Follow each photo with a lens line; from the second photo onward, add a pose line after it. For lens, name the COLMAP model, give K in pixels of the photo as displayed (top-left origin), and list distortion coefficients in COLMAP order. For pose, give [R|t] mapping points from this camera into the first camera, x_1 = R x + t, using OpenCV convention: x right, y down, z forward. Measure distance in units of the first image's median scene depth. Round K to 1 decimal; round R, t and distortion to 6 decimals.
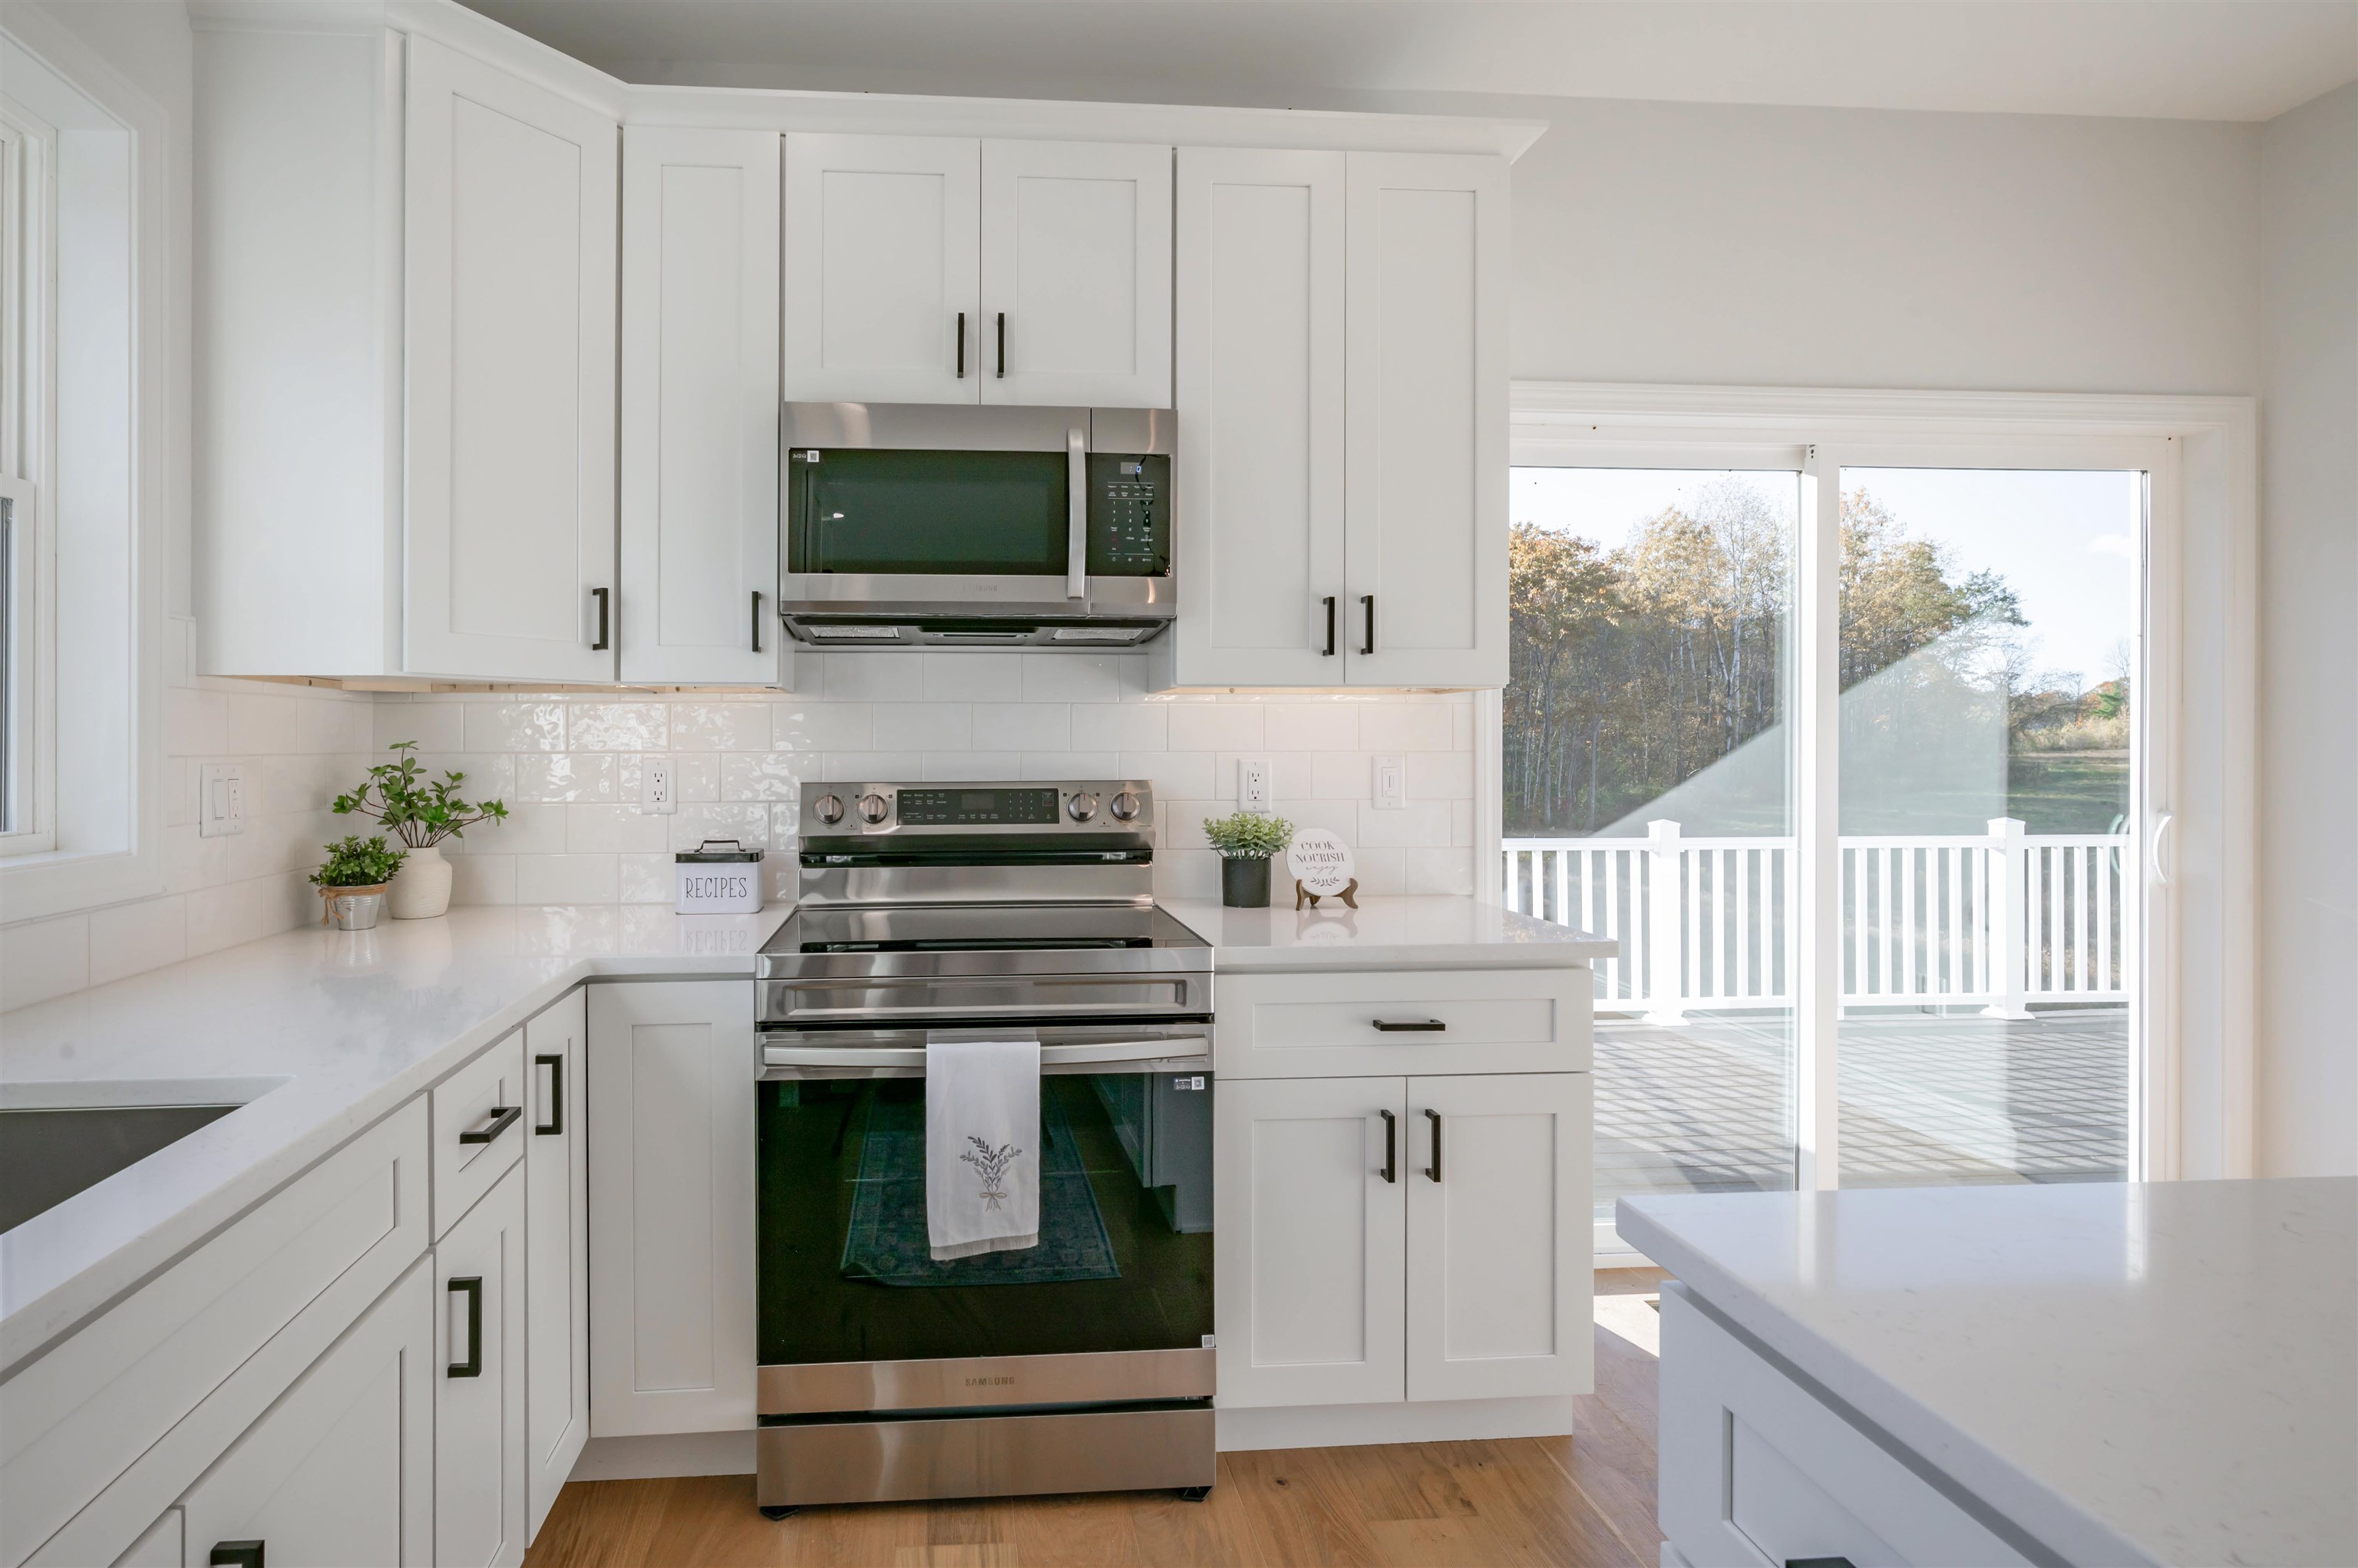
lens RADIAL K [[1191.9, 0, 1015.1], [0, 1191.9, 744.9], [0, 0, 1]] dist [0.000097, 0.000266]
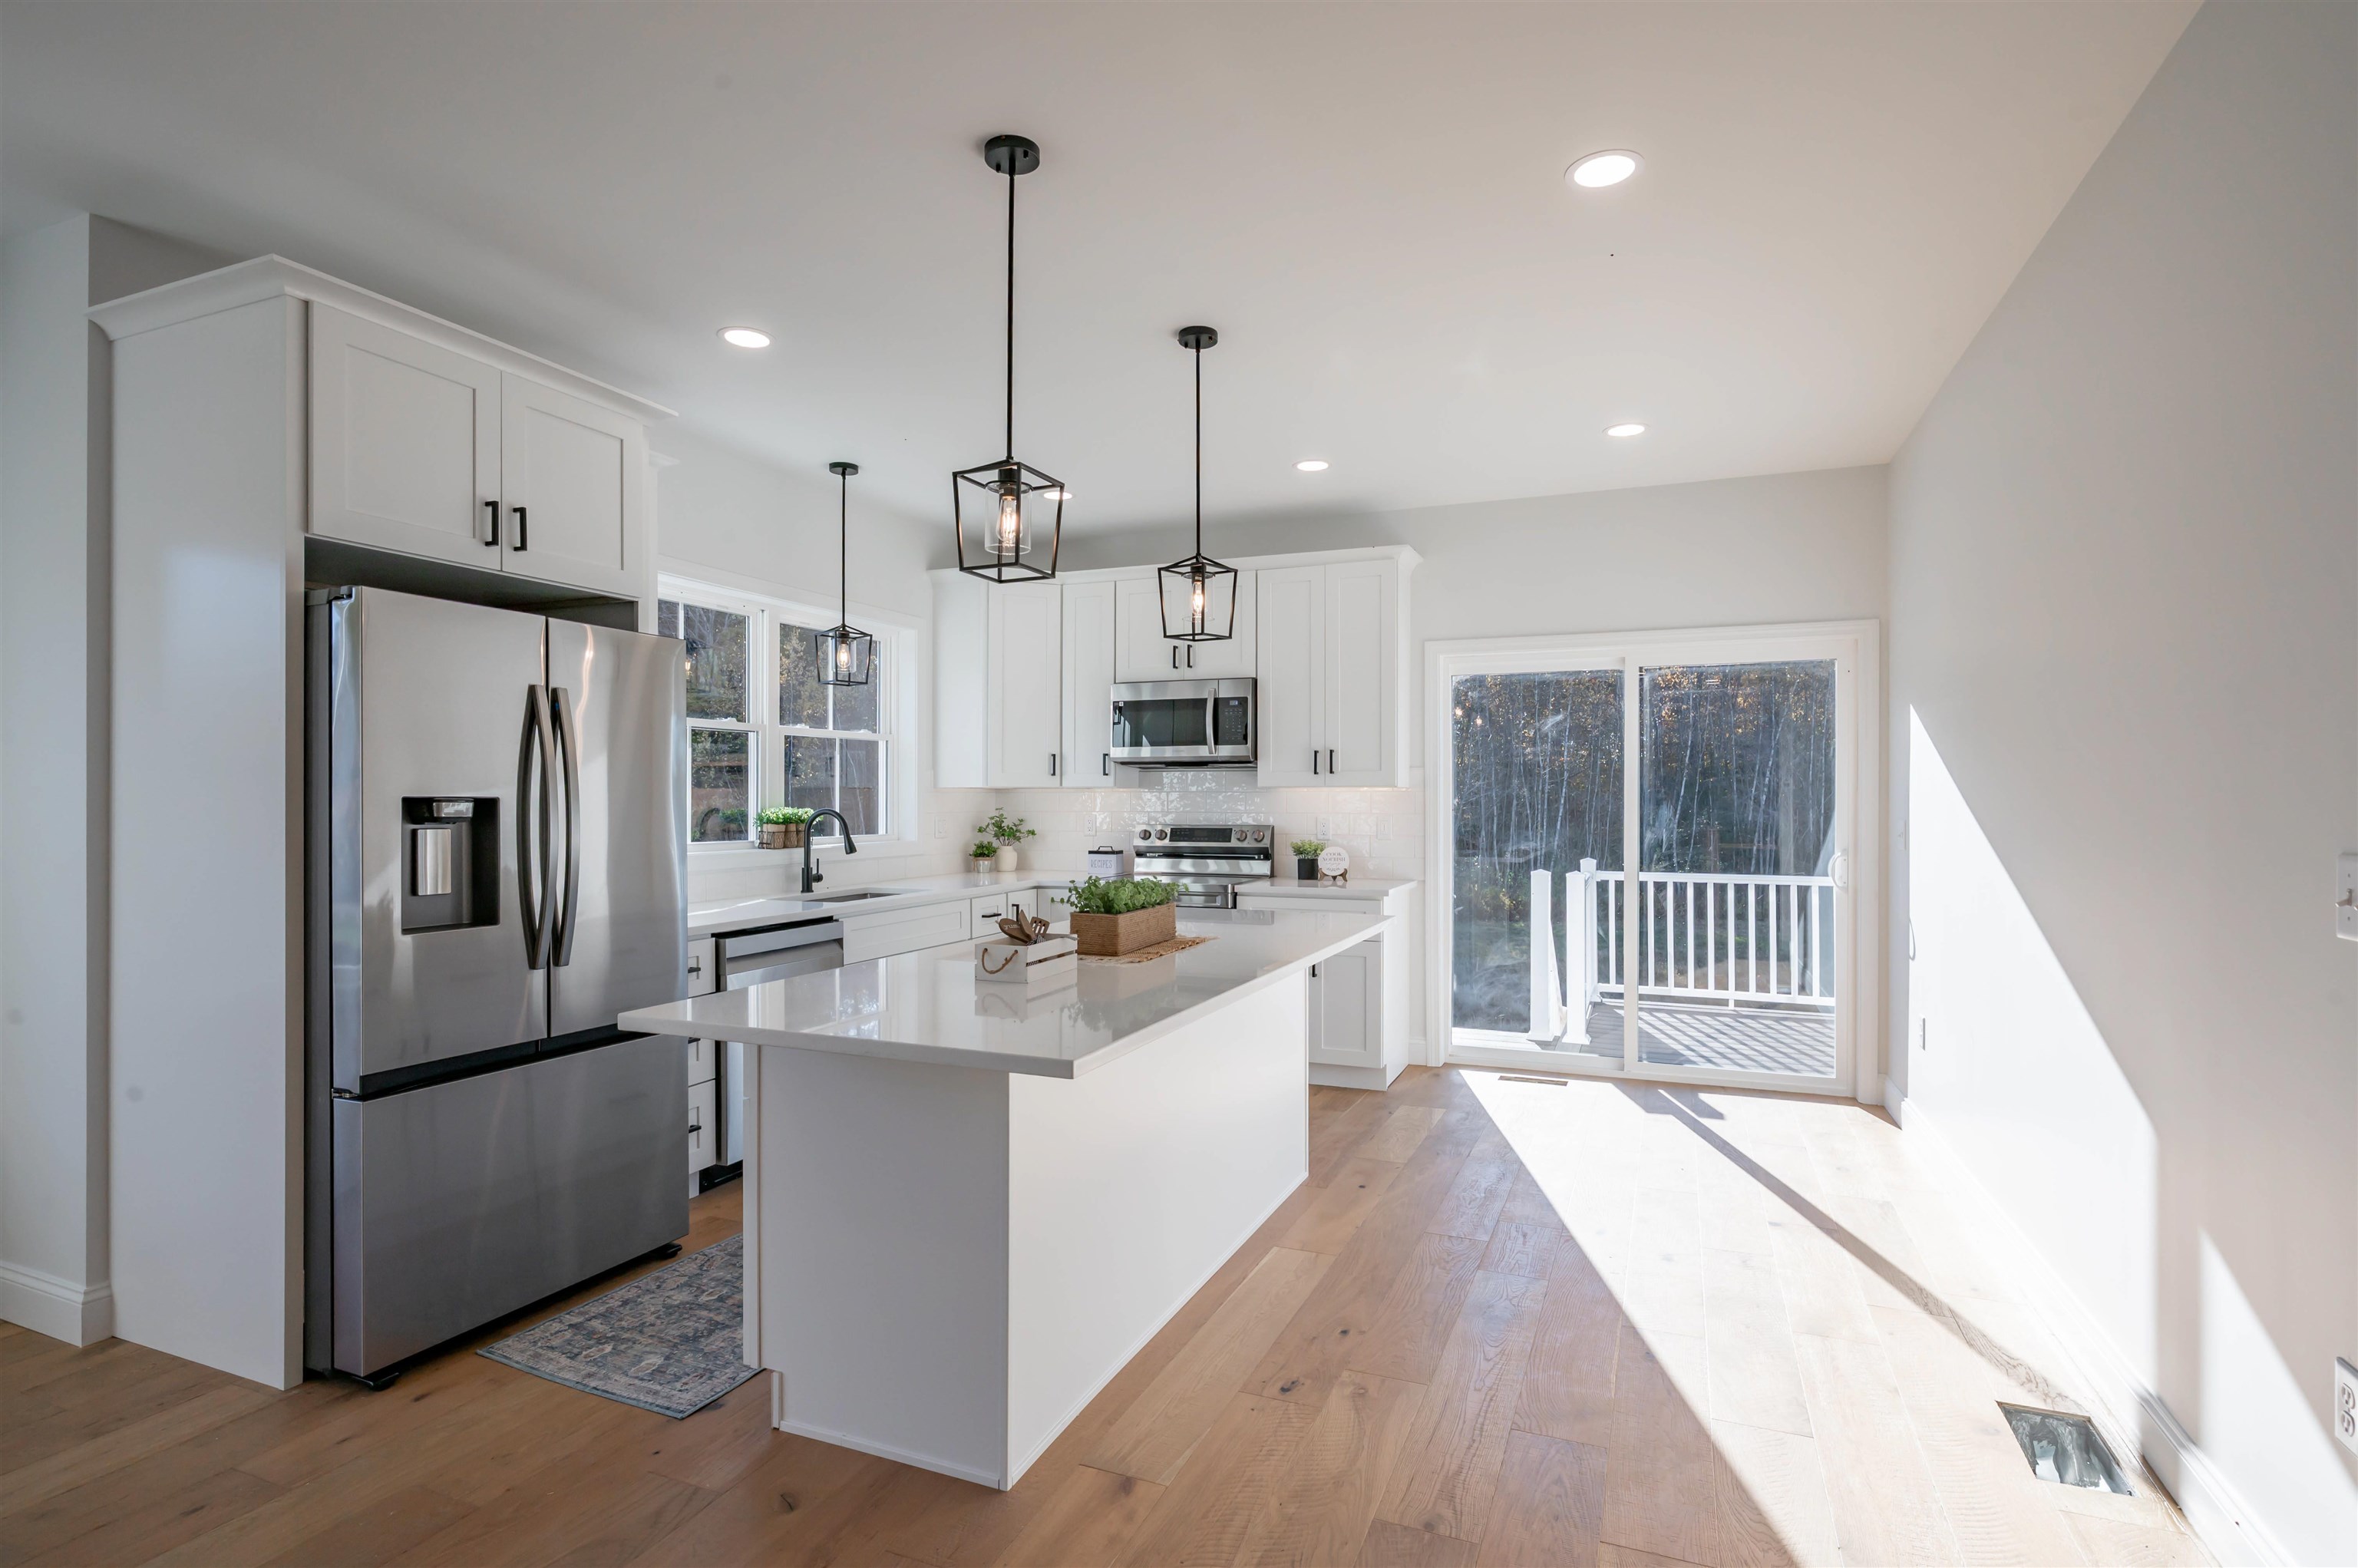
lens RADIAL K [[1159.5, 0, 1177.5], [0, 1159.5, 800.7], [0, 0, 1]] dist [-0.000406, 0.000592]
pose [[0.894393, 0.002284, -0.447277, 1.070612], [-0.001182, 0.999996, 0.002743, -0.026402], [0.447281, -0.001924, 0.894391, -1.238263]]
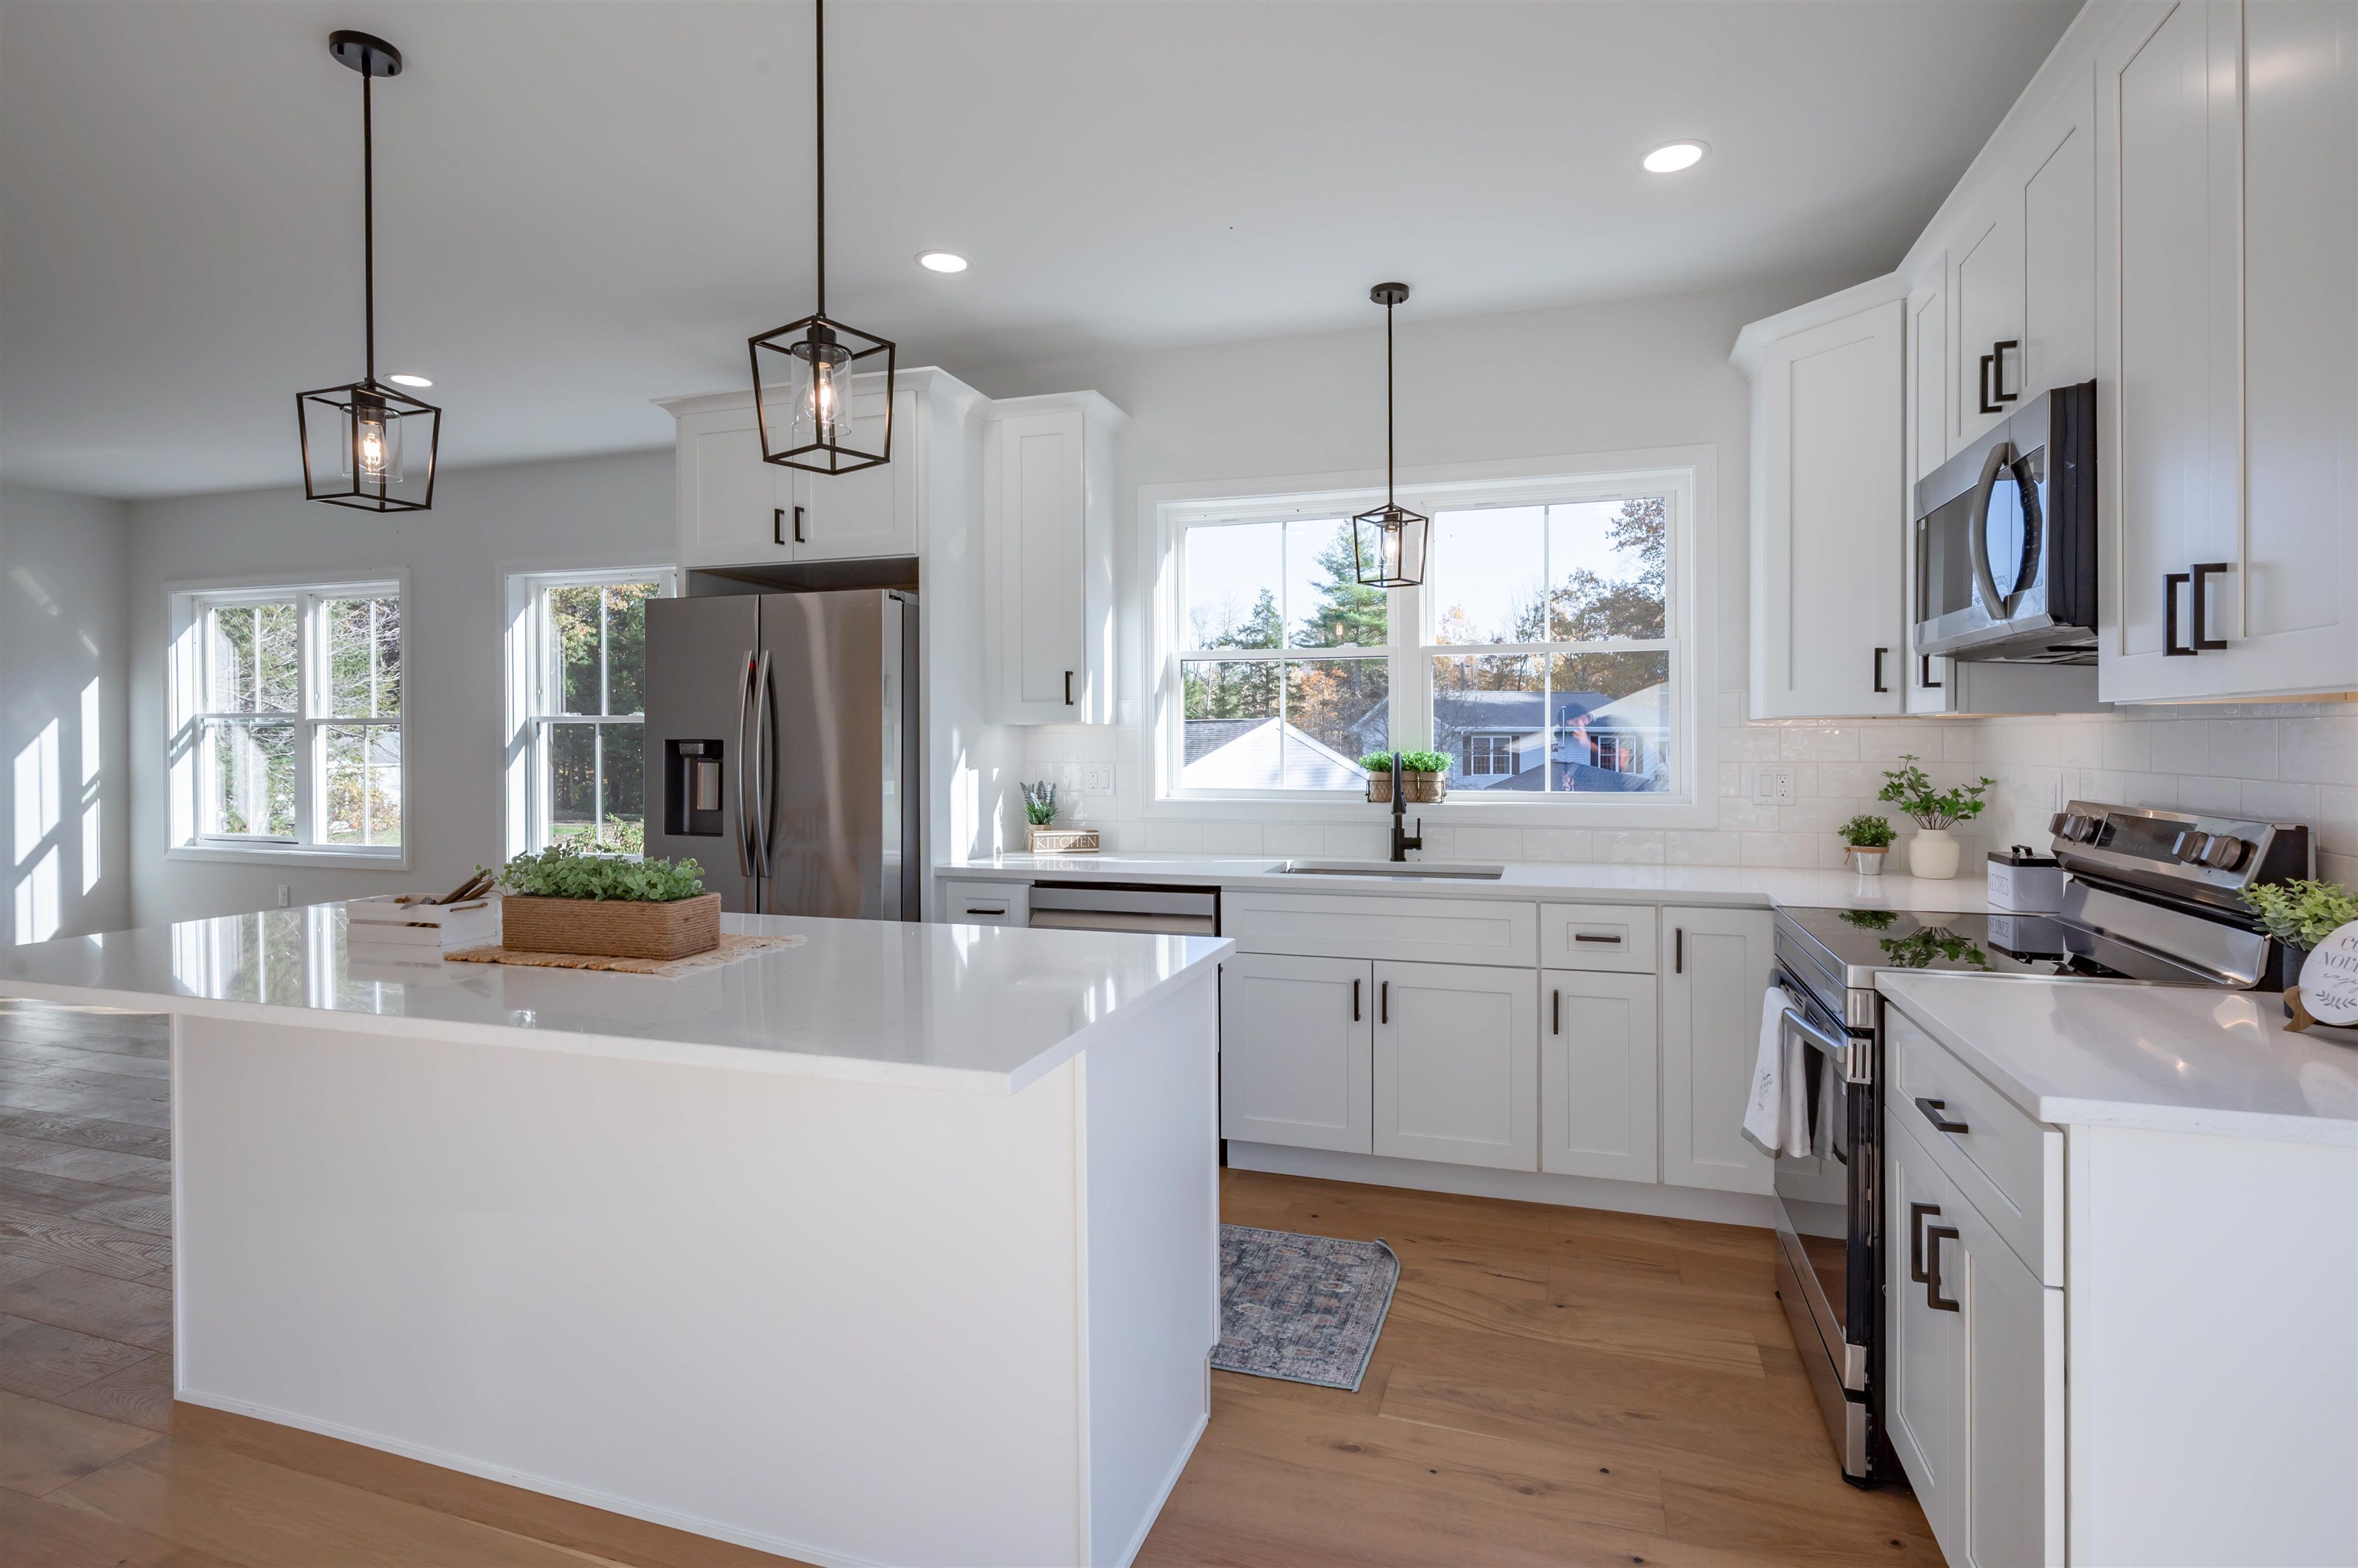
lens RADIAL K [[1130.1, 0, 1180.2], [0, 1130.1, 747.1], [0, 0, 1]] dist [0.014544, 0.000380]
pose [[-0.374097, 0.010033, -0.927335, 1.108156], [0.003998, 0.999950, 0.009206, -0.028190], [0.927381, -0.000264, -0.374118, 0.695963]]
